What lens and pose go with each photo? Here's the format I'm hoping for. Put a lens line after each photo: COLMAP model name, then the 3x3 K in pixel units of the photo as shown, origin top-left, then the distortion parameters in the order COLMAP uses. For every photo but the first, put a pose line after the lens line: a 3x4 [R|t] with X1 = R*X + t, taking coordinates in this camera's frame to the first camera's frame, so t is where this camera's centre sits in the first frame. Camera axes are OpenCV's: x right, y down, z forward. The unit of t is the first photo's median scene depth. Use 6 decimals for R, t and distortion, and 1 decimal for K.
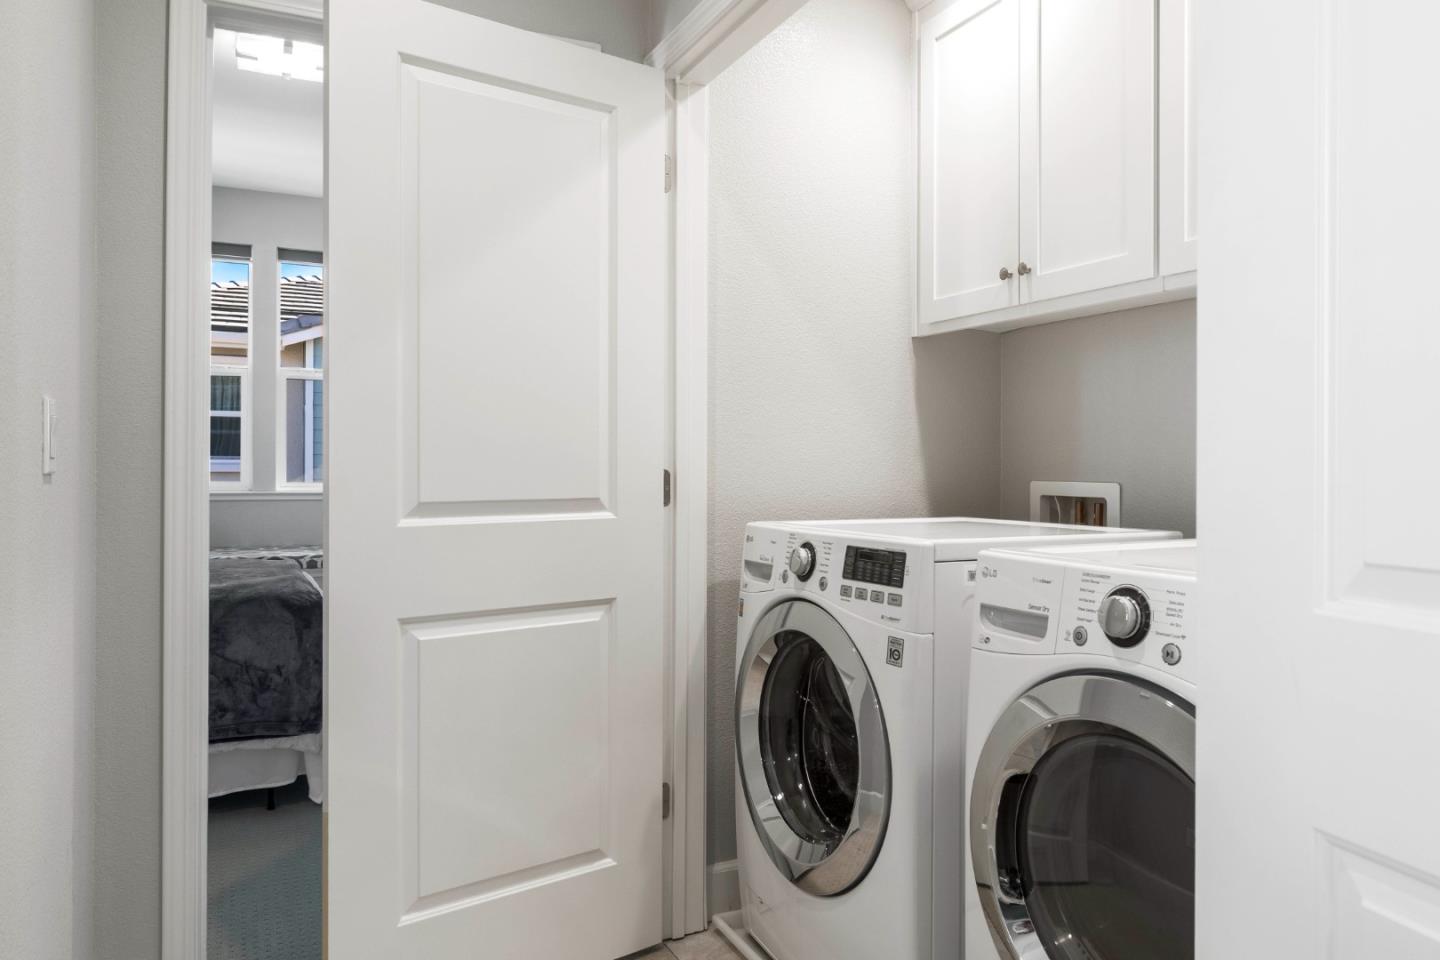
lens RADIAL K [[976.8, 0, 721.2], [0, 976.8, 474.2], [0, 0, 1]] dist [-0.001542, -0.001182]
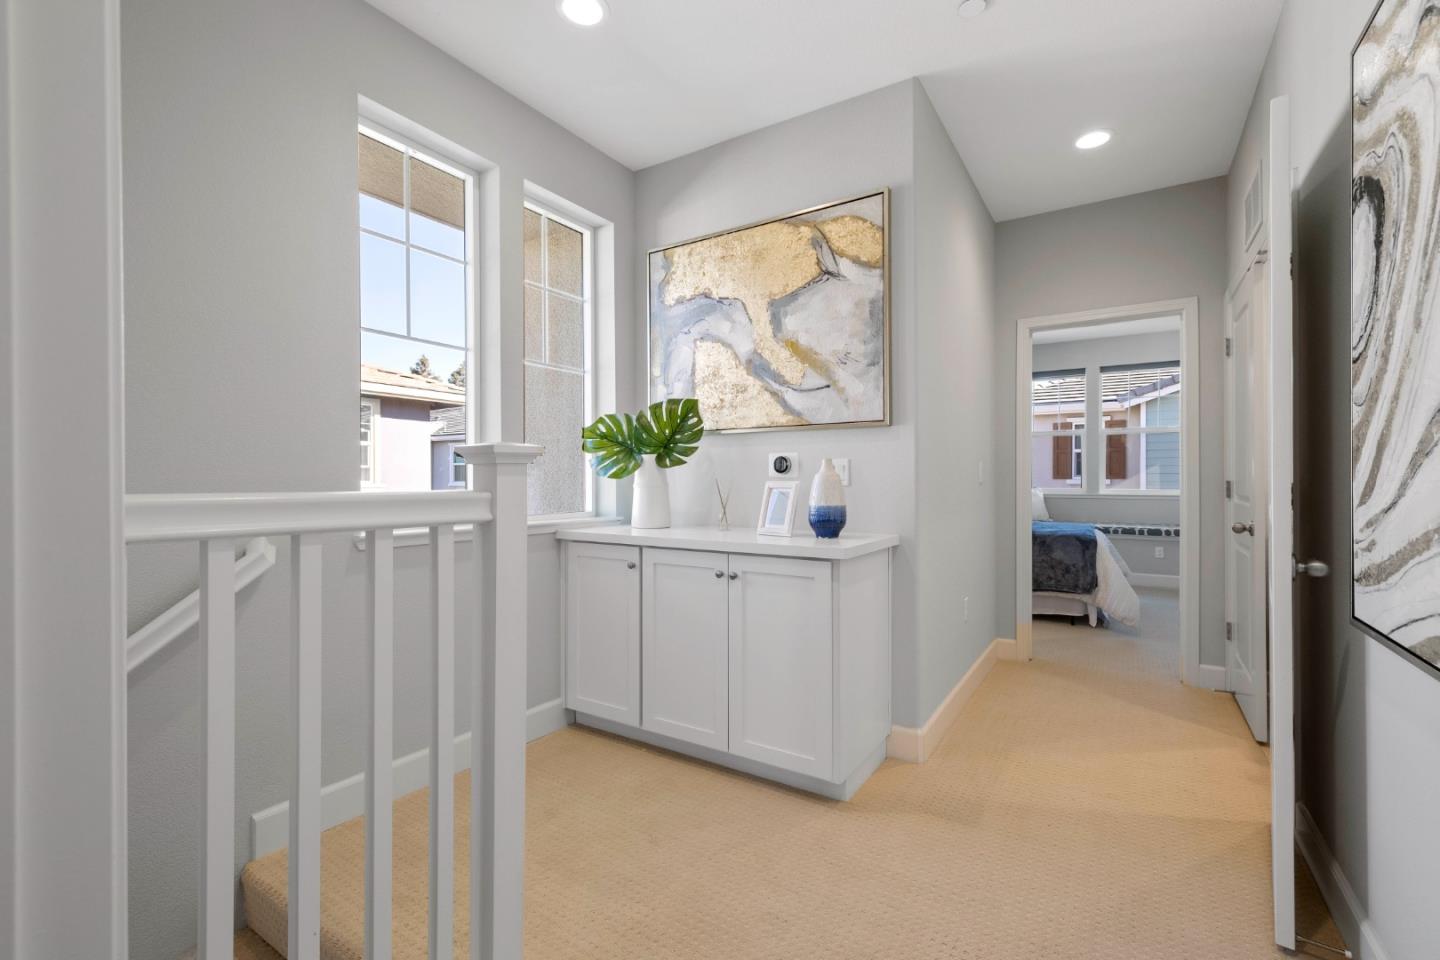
lens RADIAL K [[641.3, 0, 716.0], [0, 641.3, 474.0], [0, 0, 1]] dist [-0.003175, -0.000349]
pose [[0.517016, -0.018275, -0.855781, 0.428499], [0.000963, 0.999784, -0.020768, 0.007439], [0.855975, 0.009914, 0.516922, -0.549262]]
